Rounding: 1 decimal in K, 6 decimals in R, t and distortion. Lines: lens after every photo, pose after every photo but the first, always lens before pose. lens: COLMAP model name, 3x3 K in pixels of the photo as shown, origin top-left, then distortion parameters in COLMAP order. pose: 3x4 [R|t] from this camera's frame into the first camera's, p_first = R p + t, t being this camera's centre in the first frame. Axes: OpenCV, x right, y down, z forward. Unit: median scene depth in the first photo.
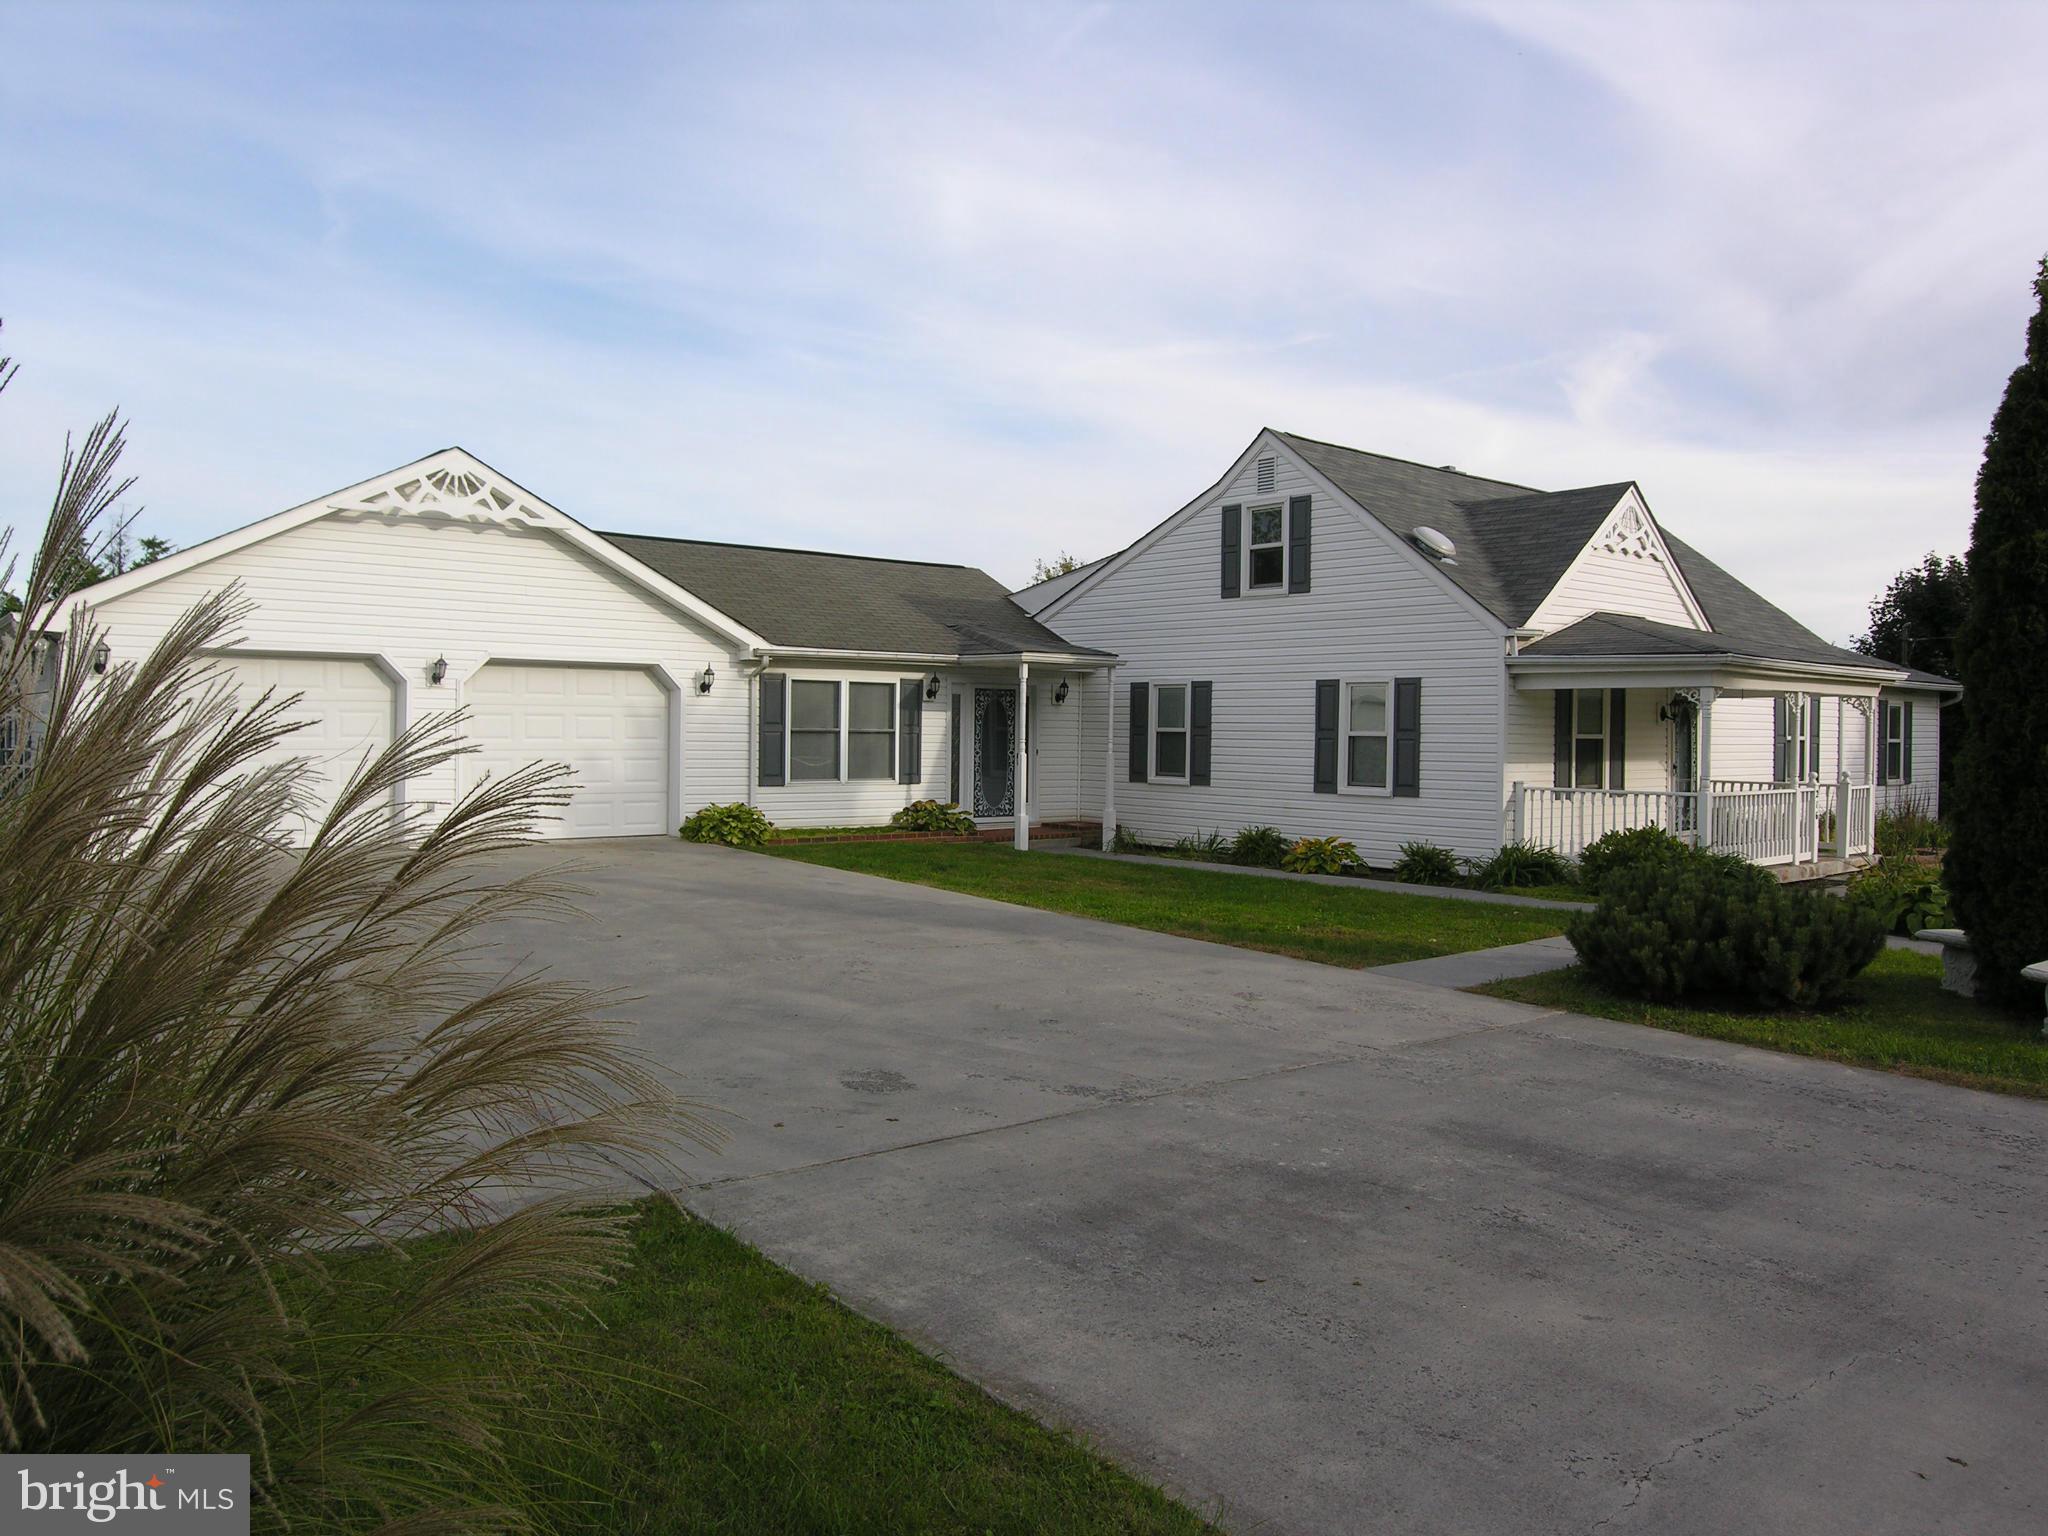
lens RADIAL K [[1525.8, 0, 1030.4], [0, 1525.8, 768.8], [0, 0, 1]] dist [-0.057158, -0.000677]
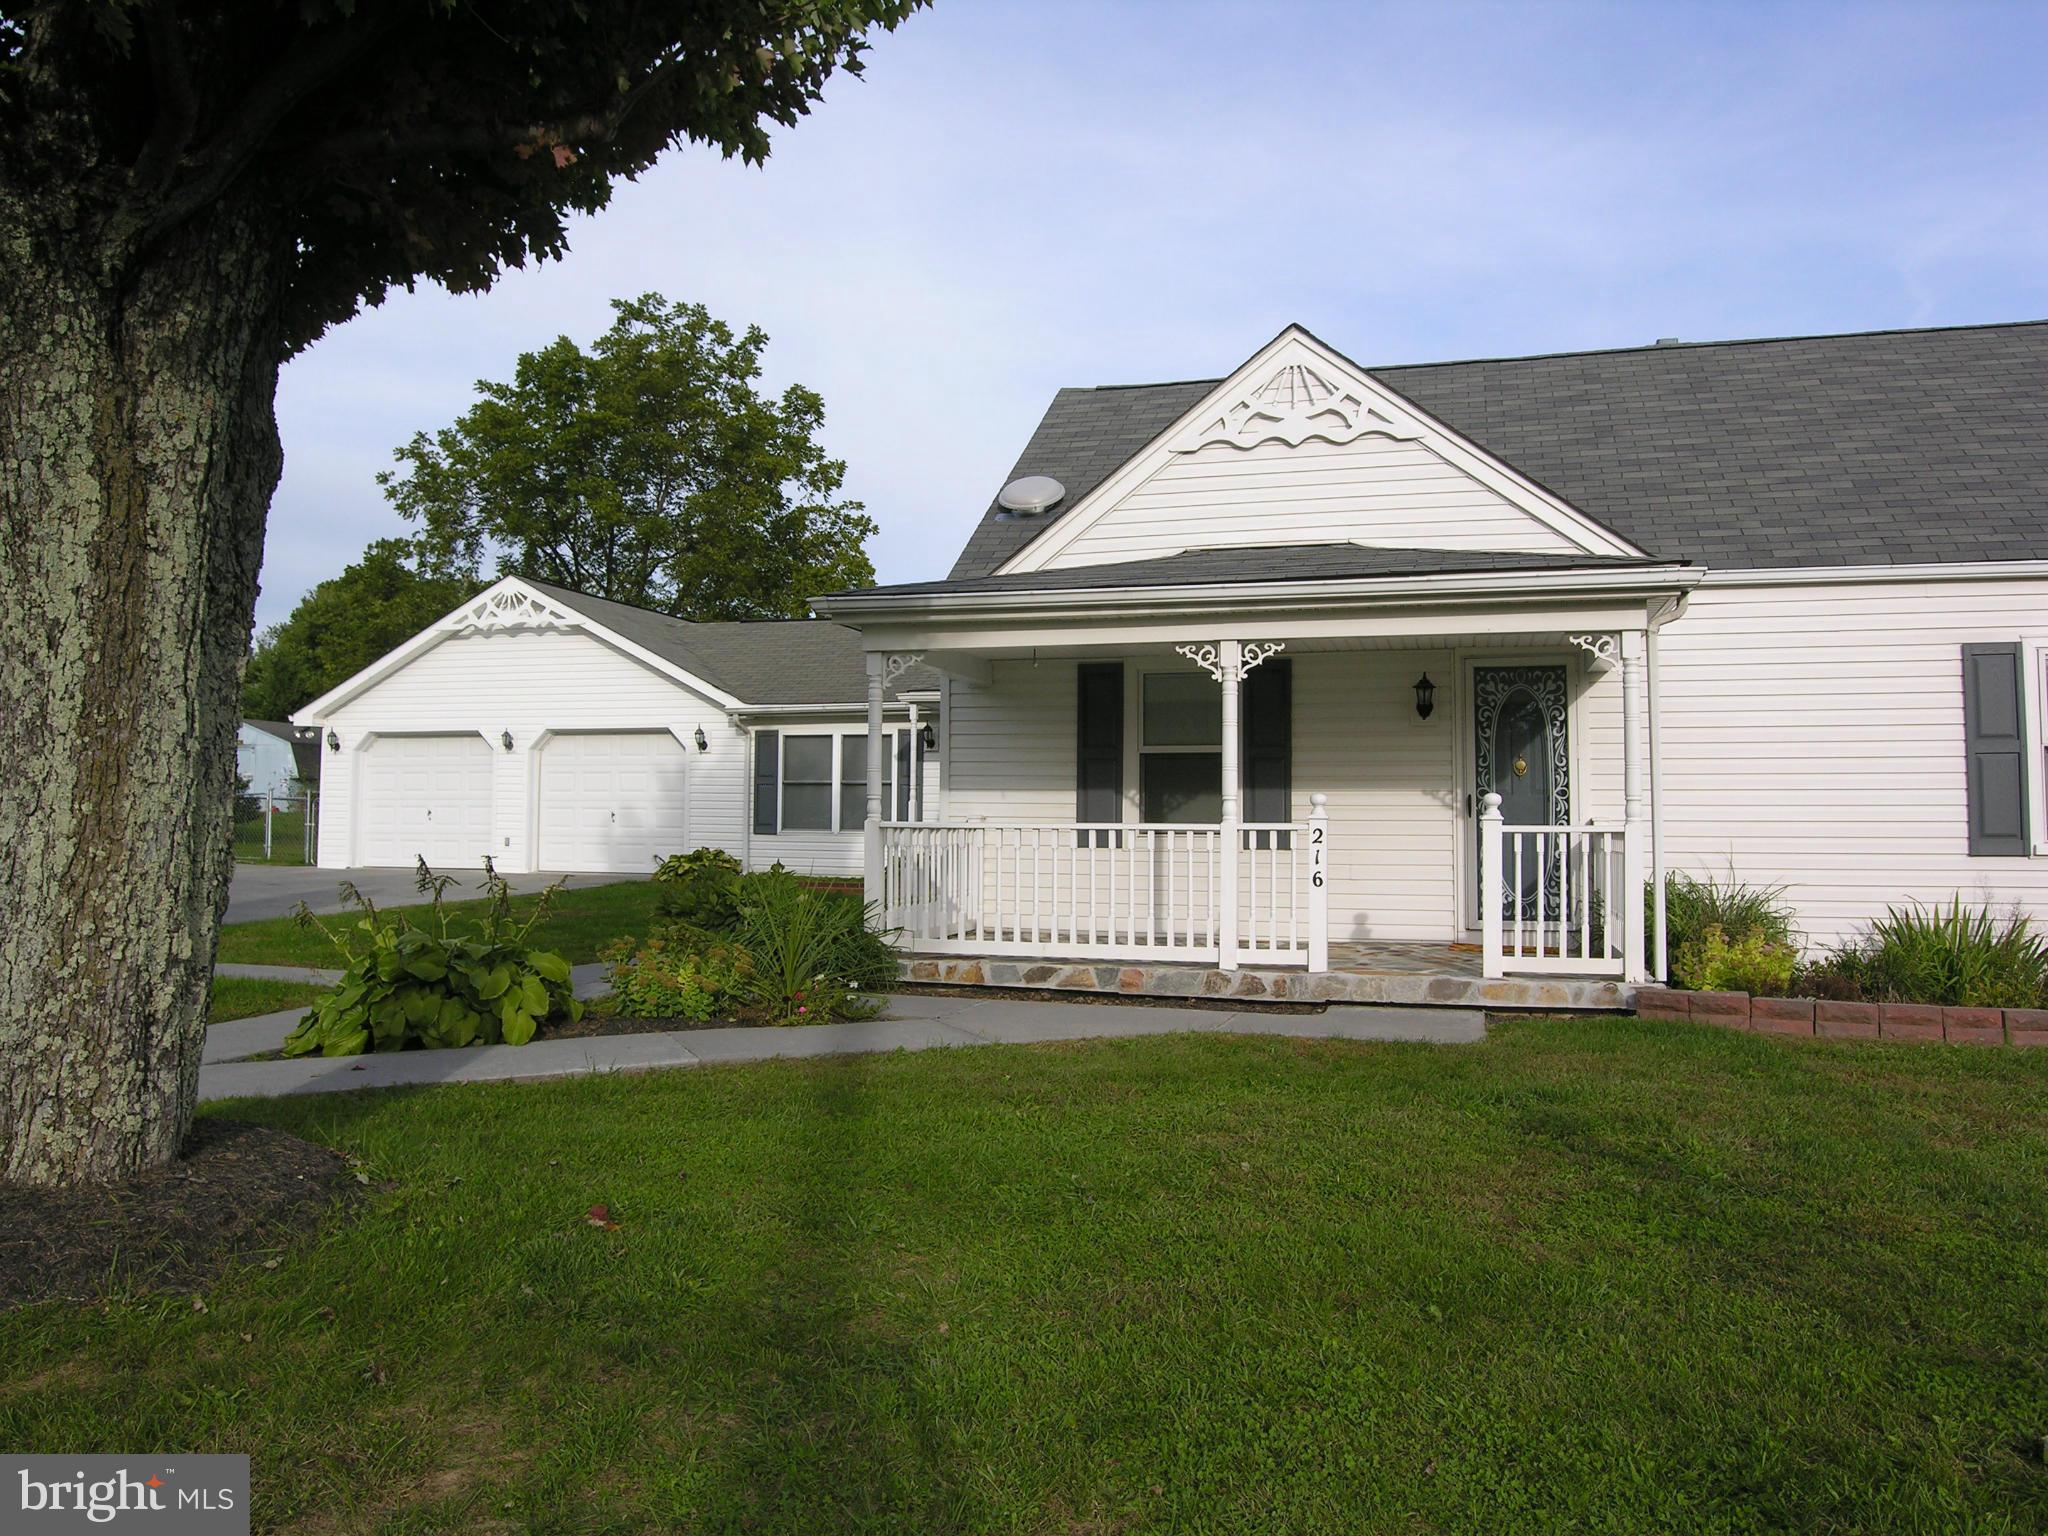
lens RADIAL K [[1525.8, 0, 1029.5], [0, 1525.8, 763.1], [0, 0, 1]] dist [-0.057158, -0.000677]
pose [[0.504484, -0.043202, -0.862340, 0.863499], [-0.028607, 0.997363, -0.066702, 0.027733], [0.862947, 0.058319, 0.501918, 0.620216]]
